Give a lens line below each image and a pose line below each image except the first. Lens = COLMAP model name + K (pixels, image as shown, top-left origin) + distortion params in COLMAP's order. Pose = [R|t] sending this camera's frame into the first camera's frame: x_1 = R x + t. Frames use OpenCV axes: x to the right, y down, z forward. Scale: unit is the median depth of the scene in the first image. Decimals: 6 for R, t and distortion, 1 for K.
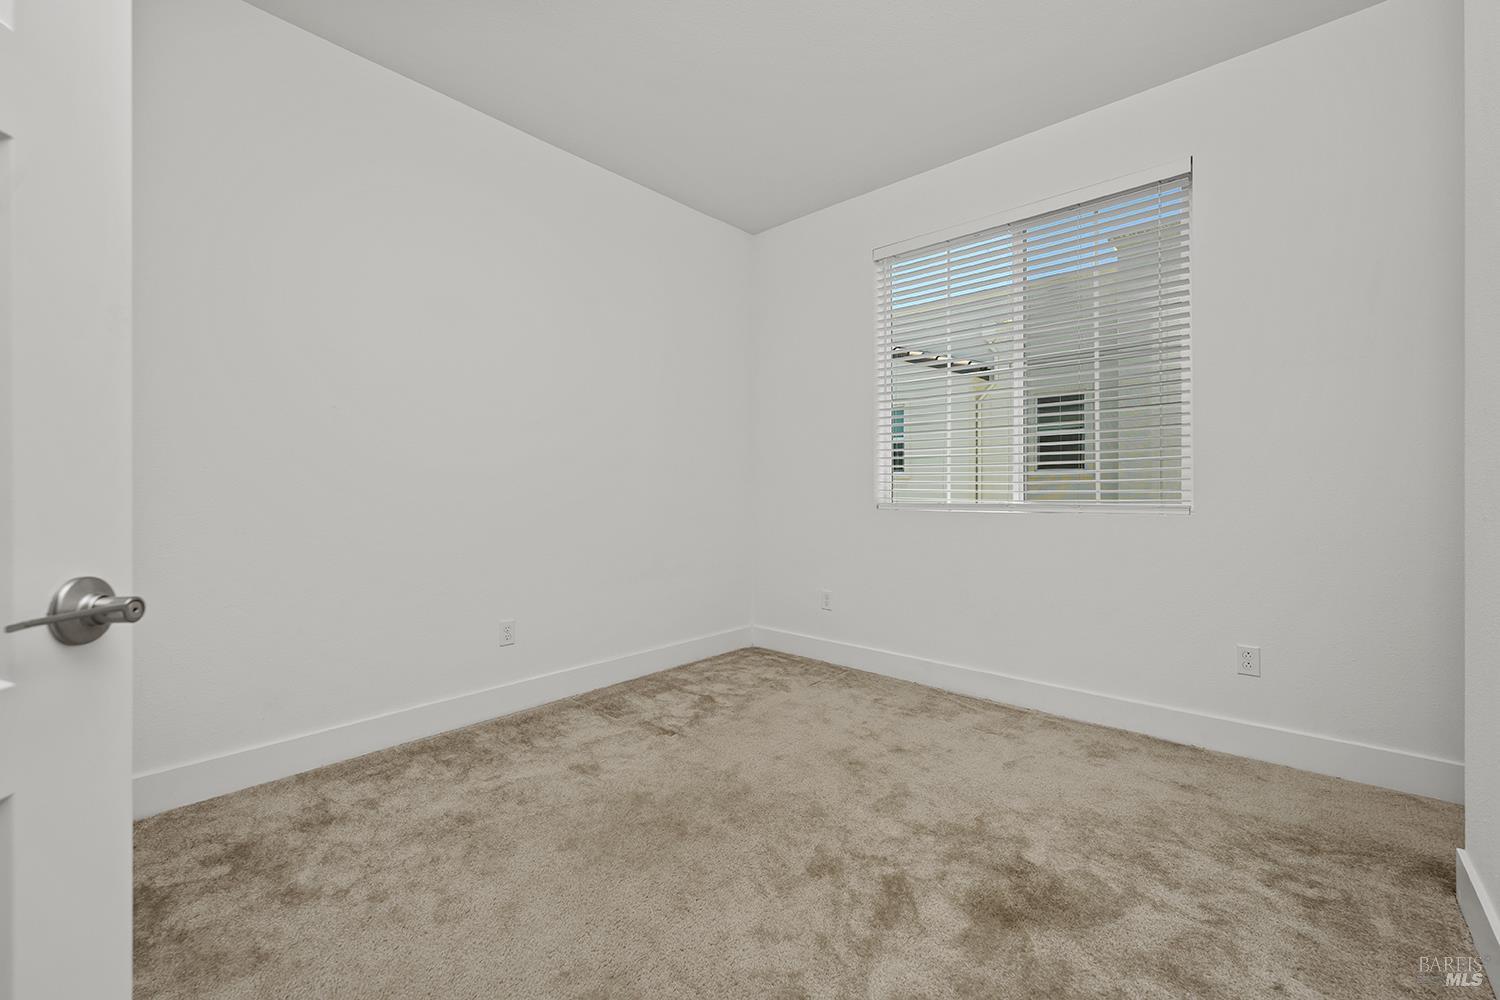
lens RADIAL K [[602.9, 0, 754.2], [0, 602.9, 487.6], [0, 0, 1]] dist [-0.009072, 0.001511]
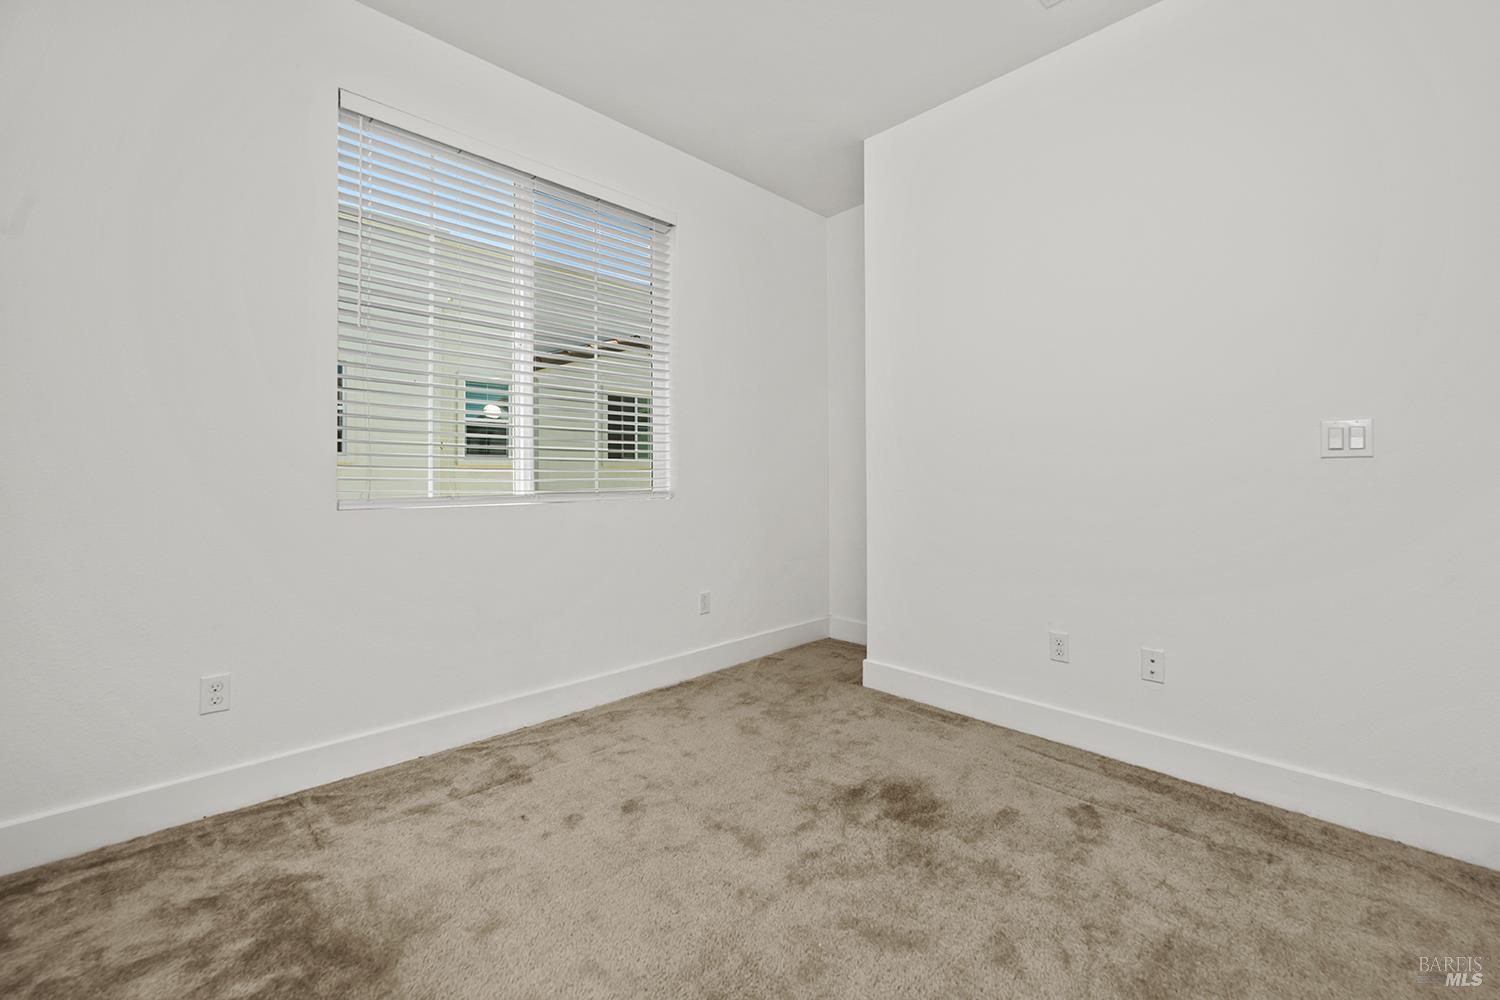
lens RADIAL K [[602.9, 0, 758.1], [0, 602.9, 487.4], [0, 0, 1]] dist [-0.009072, 0.001511]
pose [[0.090439, -0.015123, 0.995787, -0.440195], [0.001704, 0.999886, 0.015030, 0.005007], [-0.995900, 0.000337, 0.090455, 0.636398]]
